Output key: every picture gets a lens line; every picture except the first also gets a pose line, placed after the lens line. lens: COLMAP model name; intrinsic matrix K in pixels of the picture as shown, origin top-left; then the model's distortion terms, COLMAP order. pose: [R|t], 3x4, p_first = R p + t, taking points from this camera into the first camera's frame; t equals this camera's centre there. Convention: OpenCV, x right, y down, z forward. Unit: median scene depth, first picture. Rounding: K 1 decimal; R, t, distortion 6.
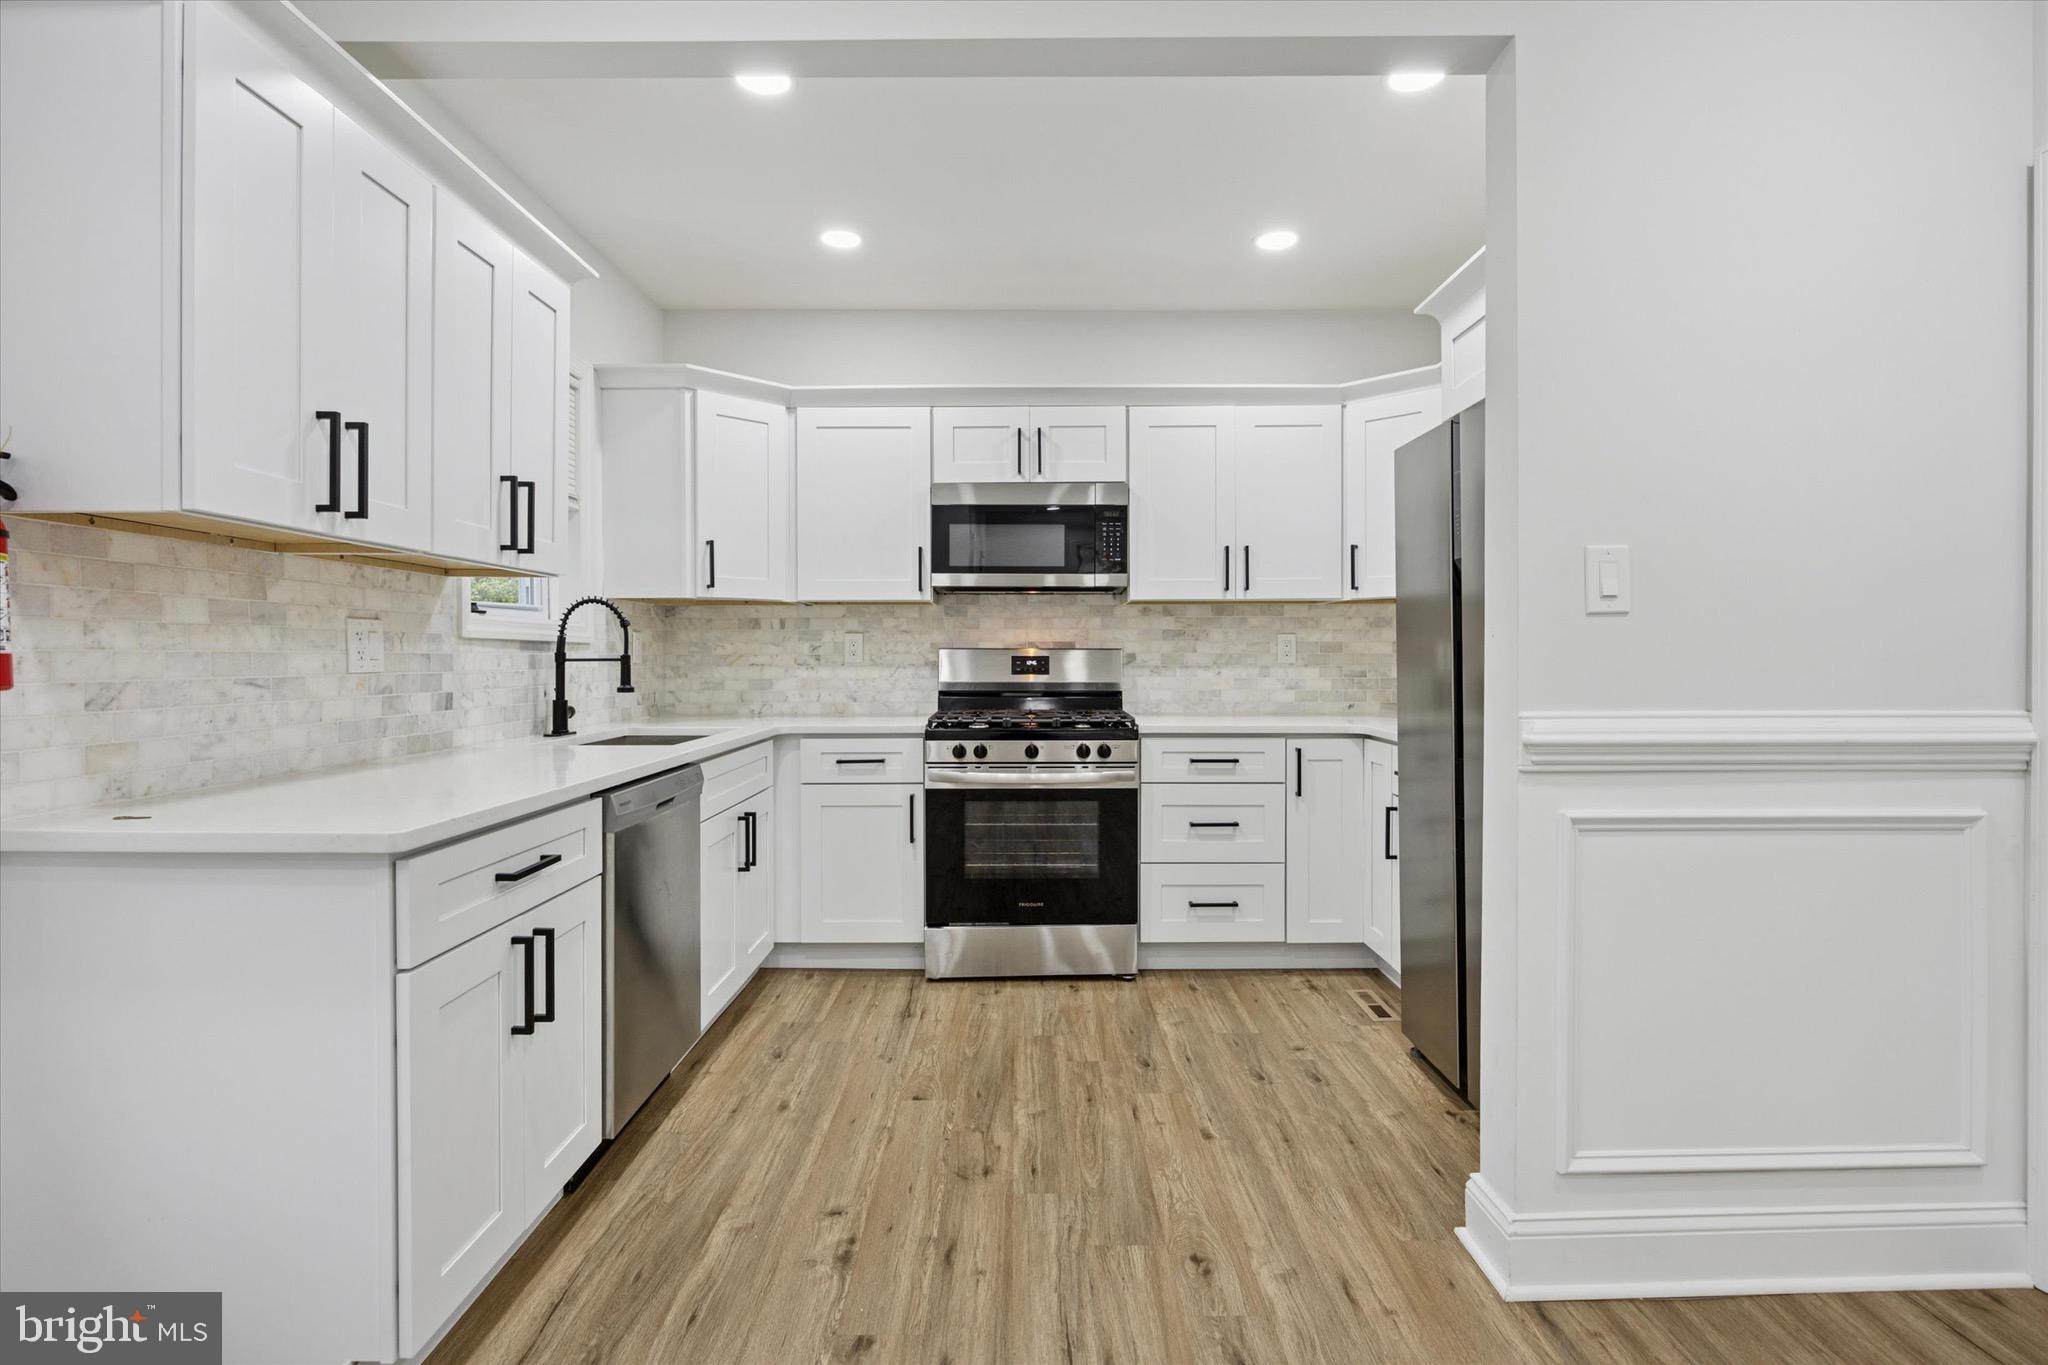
lens RADIAL K [[1018.9, 0, 1021.8], [0, 1018.9, 665.4], [0, 0, 1]] dist [-0.005001, -0.000276]
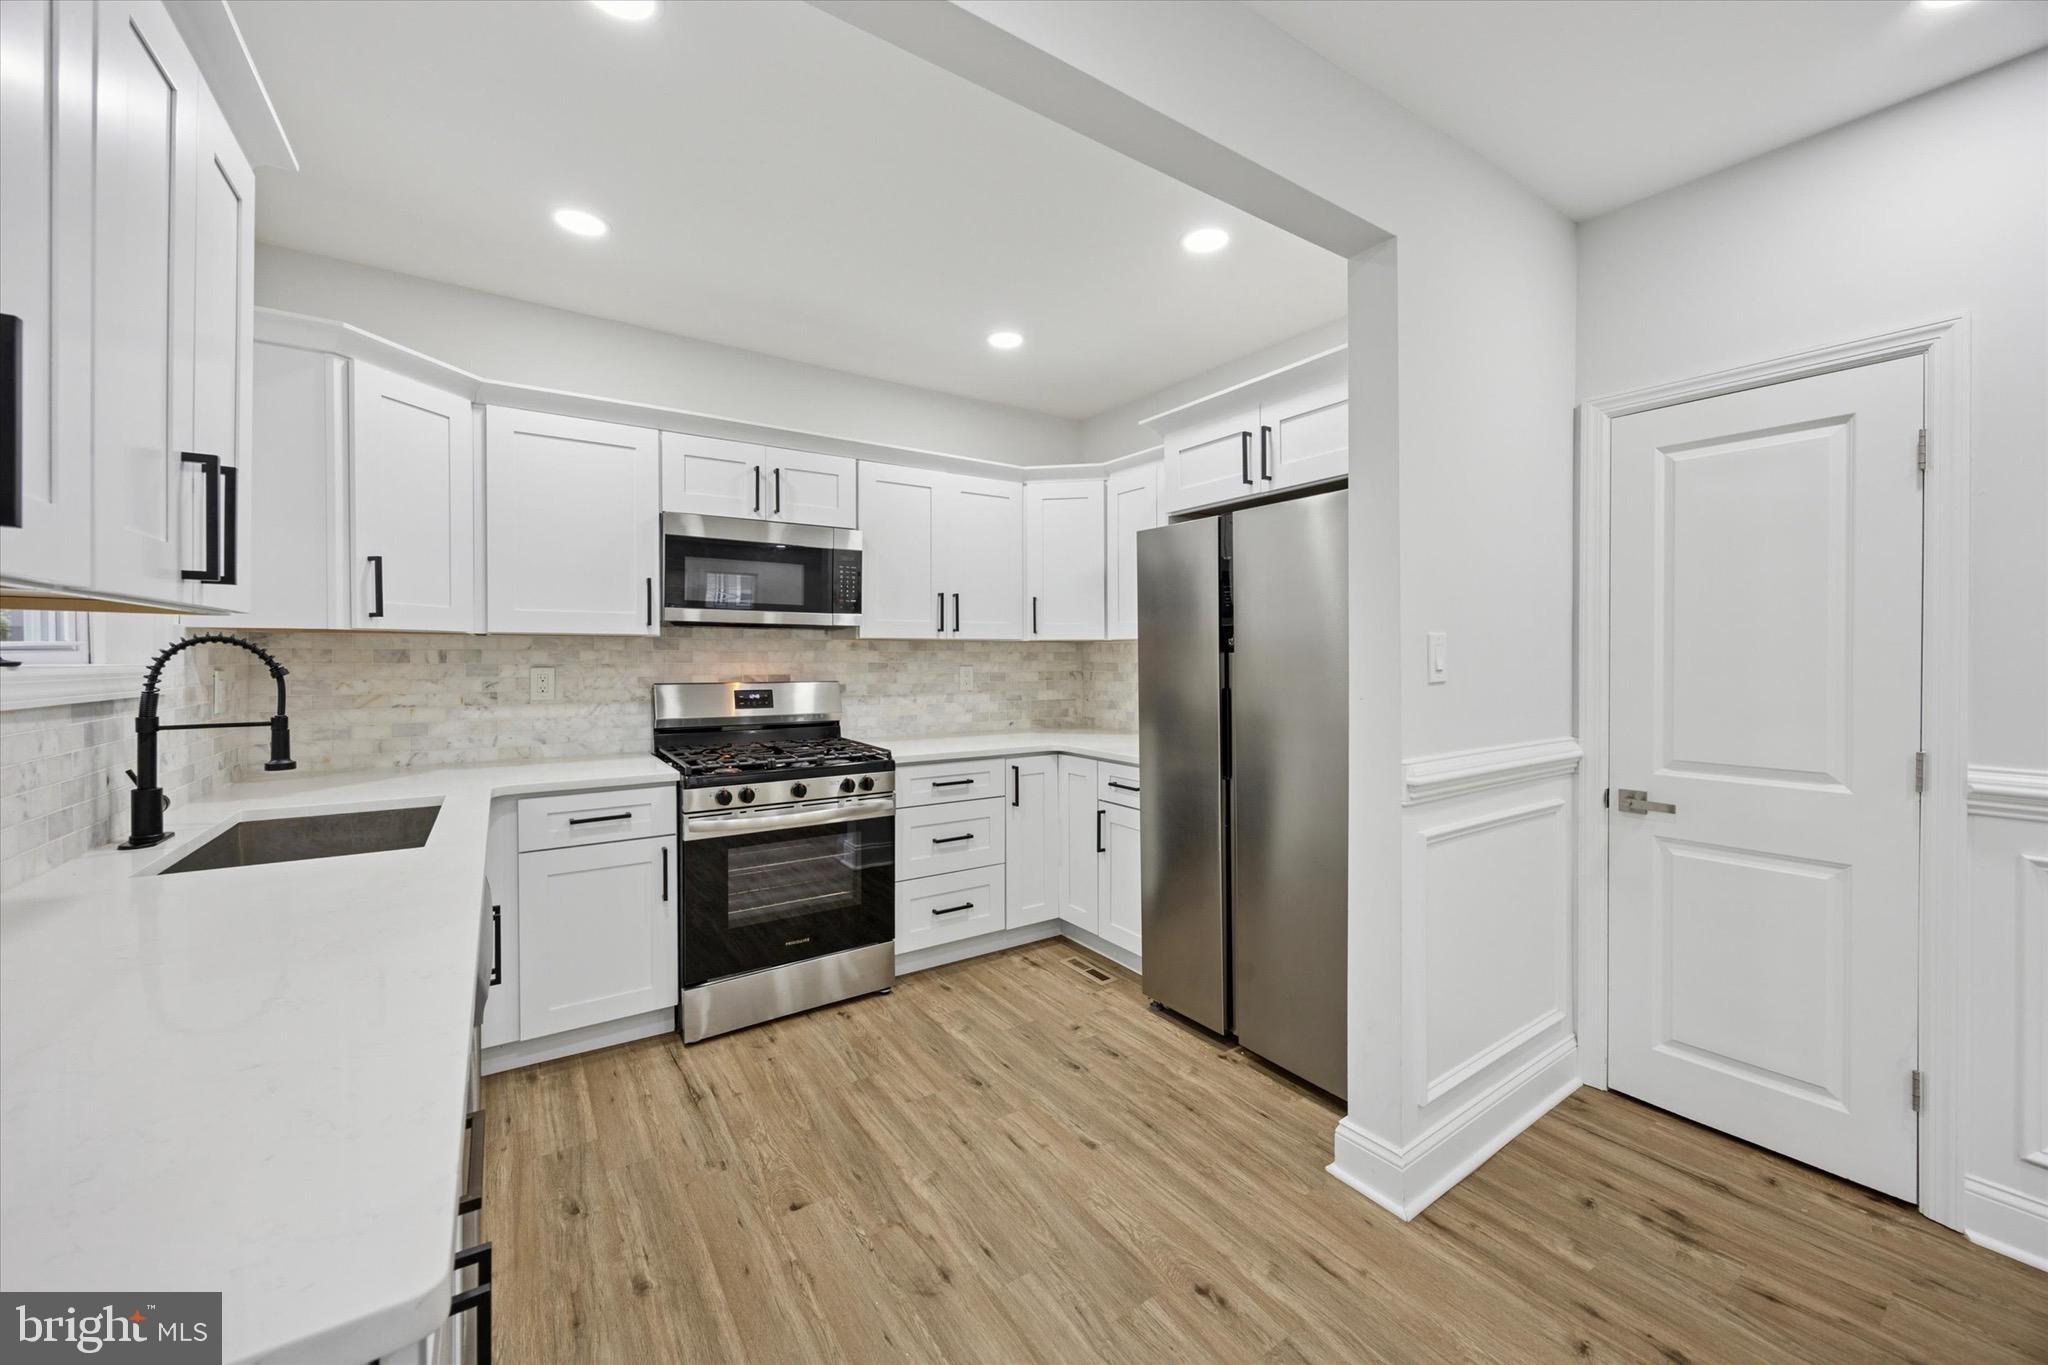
lens RADIAL K [[778.9, 0, 1027.7], [0, 778.9, 662.1], [0, 0, 1]] dist [-0.003293, 0.000108]
pose [[0.823077, -0.001843, 0.567927, -0.243613], [0.002723, 0.999996, -0.000702, -0.041737], [-0.567924, 0.002124, 0.823079, 0.238451]]
